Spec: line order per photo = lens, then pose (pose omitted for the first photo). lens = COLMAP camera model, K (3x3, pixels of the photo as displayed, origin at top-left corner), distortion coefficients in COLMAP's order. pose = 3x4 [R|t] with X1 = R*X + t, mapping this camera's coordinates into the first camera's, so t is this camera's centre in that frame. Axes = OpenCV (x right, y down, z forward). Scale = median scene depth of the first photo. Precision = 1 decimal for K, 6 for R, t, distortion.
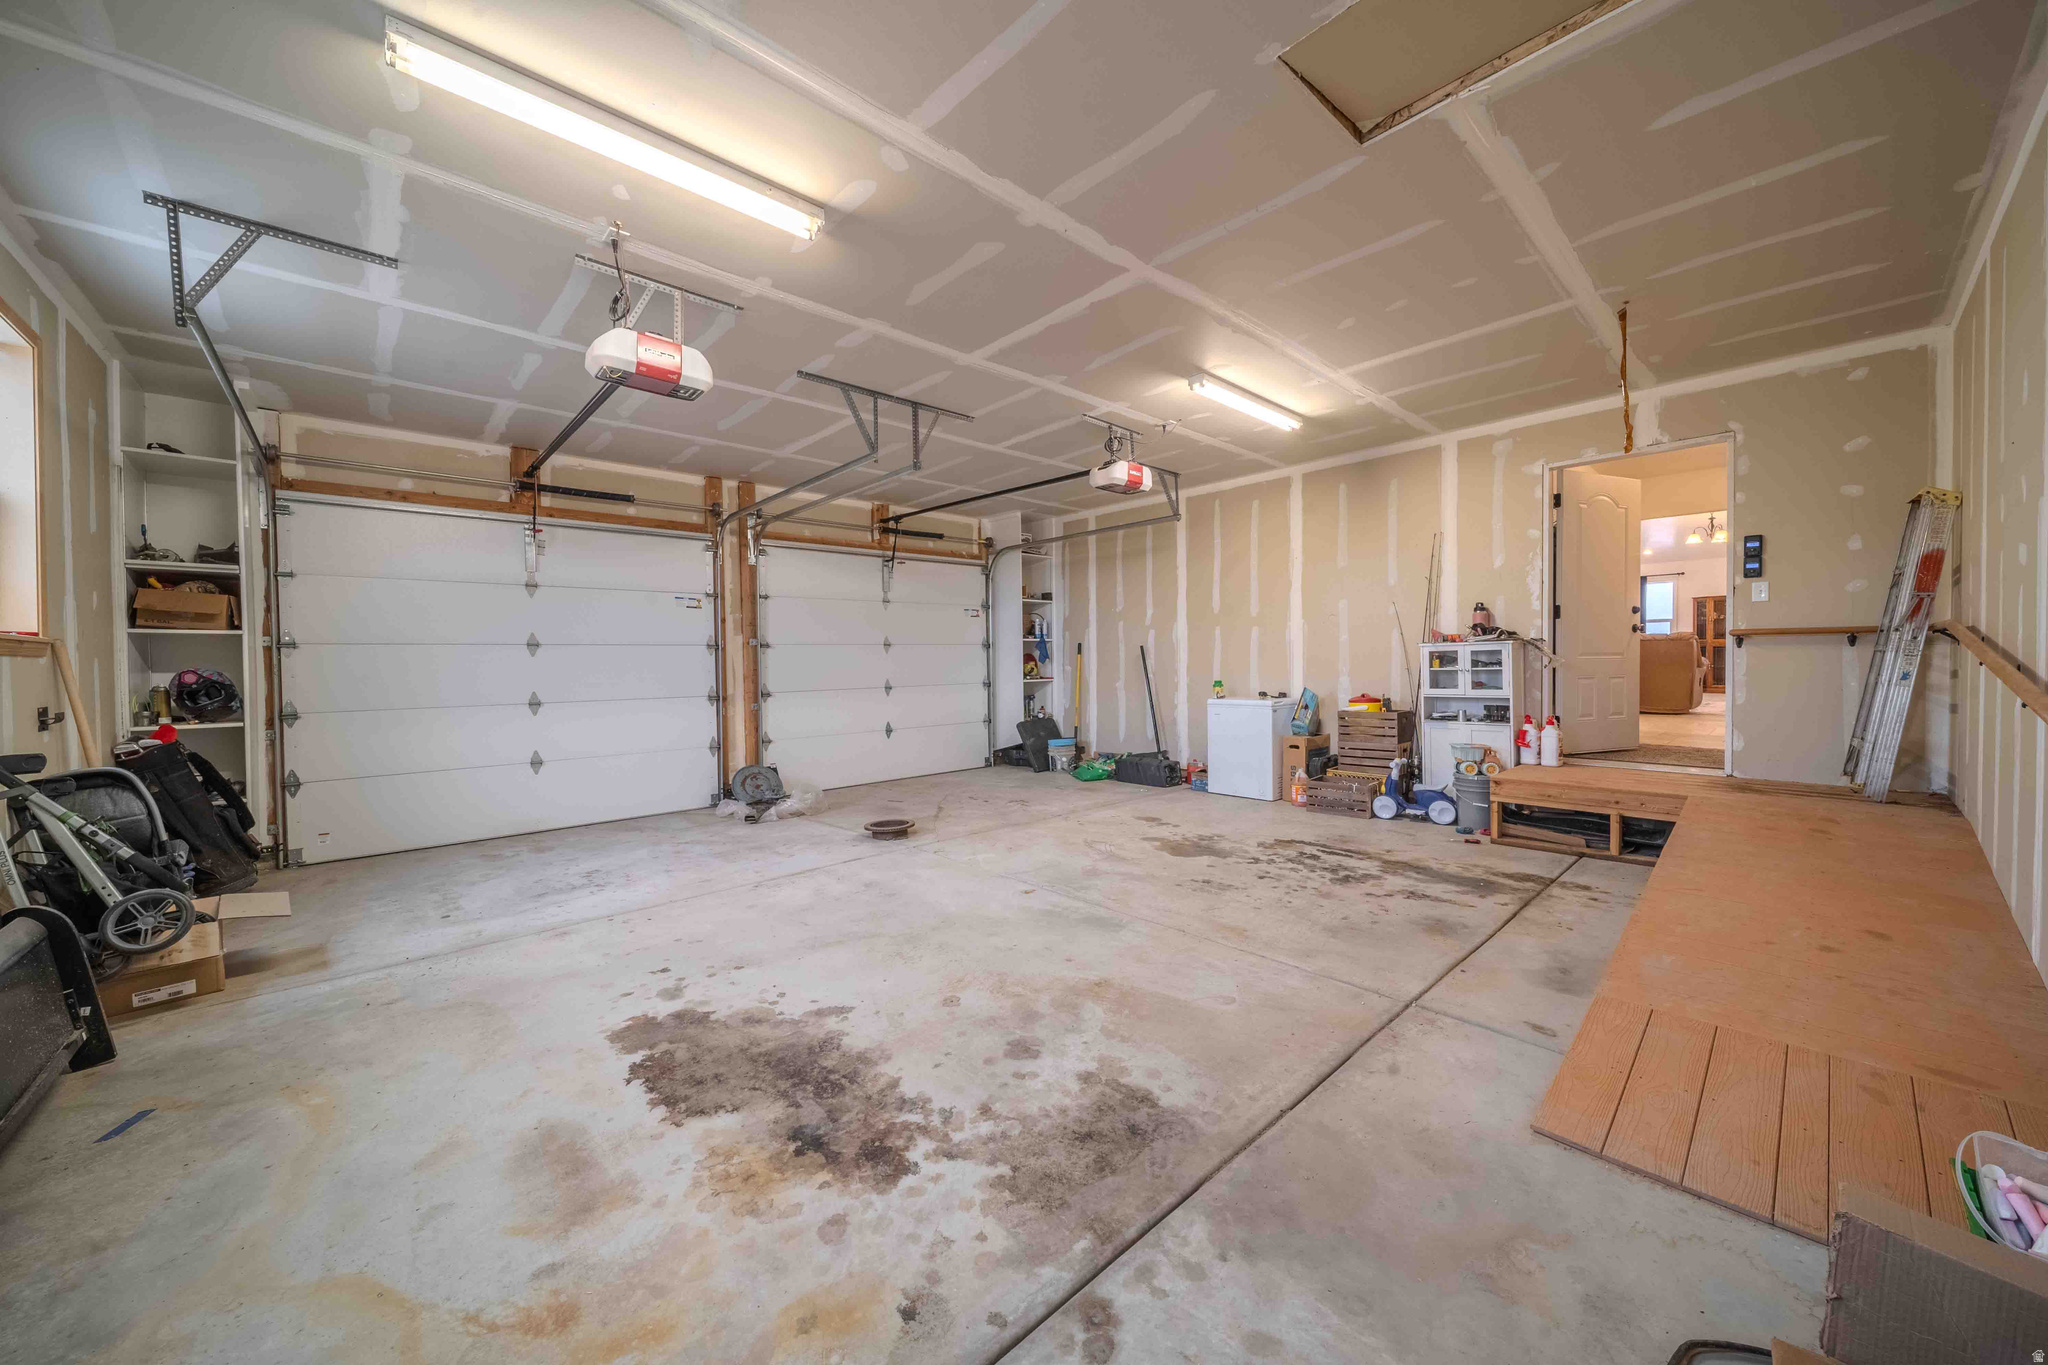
lens RADIAL K [[718.3, 0, 1018.6], [0, 718.3, 677.6], [0, 0, 1]] dist [0.020314, -0.005777]
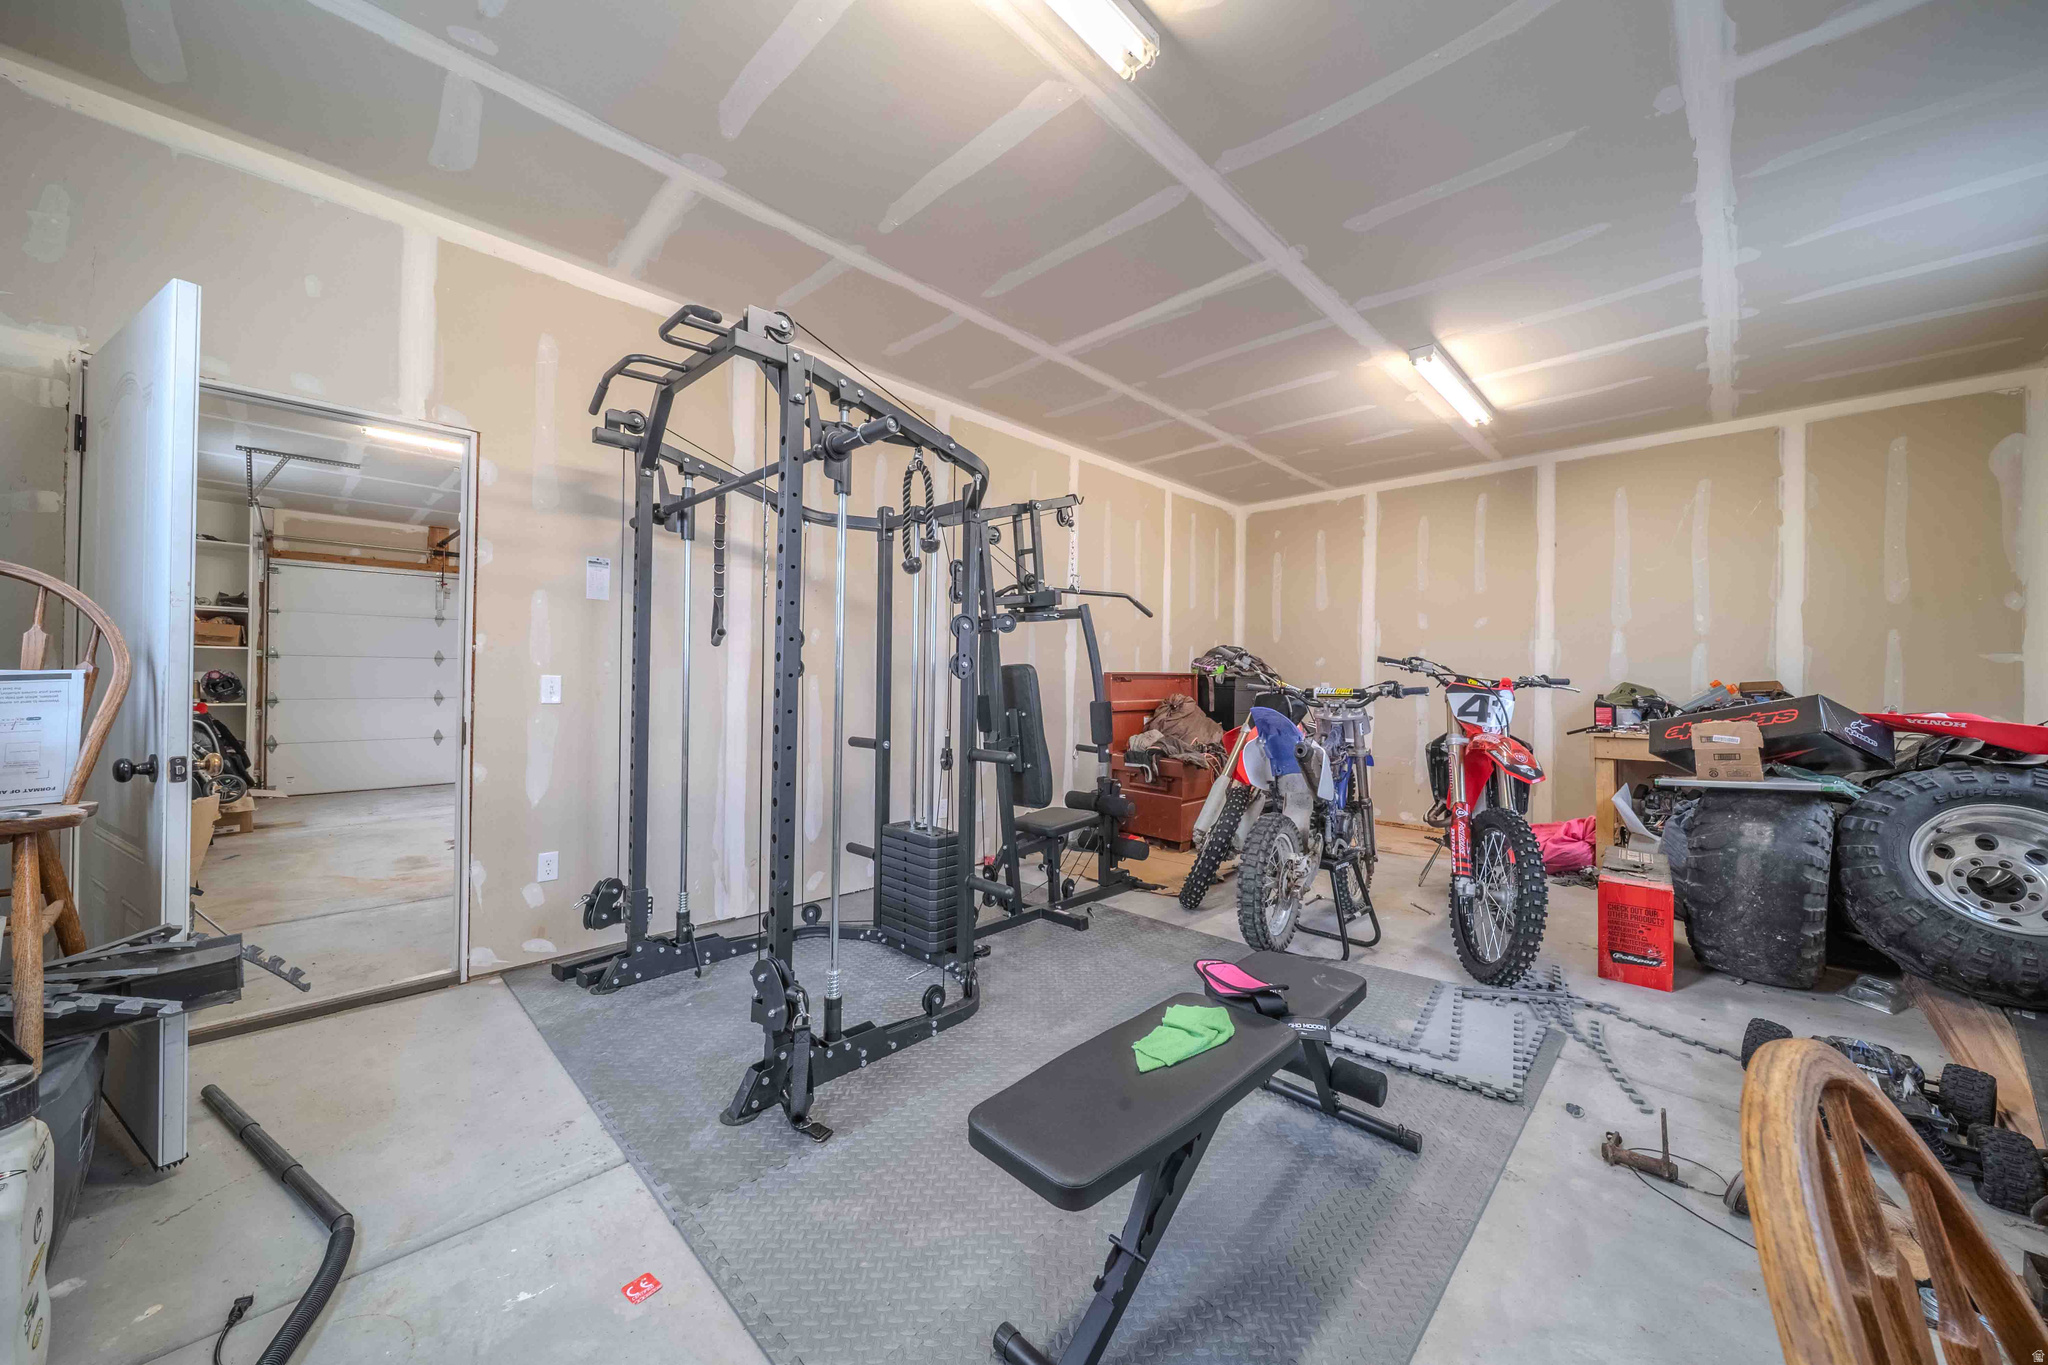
lens RADIAL K [[718.3, 0, 1018.6], [0, 718.3, 677.6], [0, 0, 1]] dist [0.020314, -0.005777]
pose [[0.998328, 0.024500, 0.052362, 0.533433], [-0.023248, 0.999432, -0.024391, 0.003471], [-0.052930, 0.023133, 0.998330, -0.666858]]
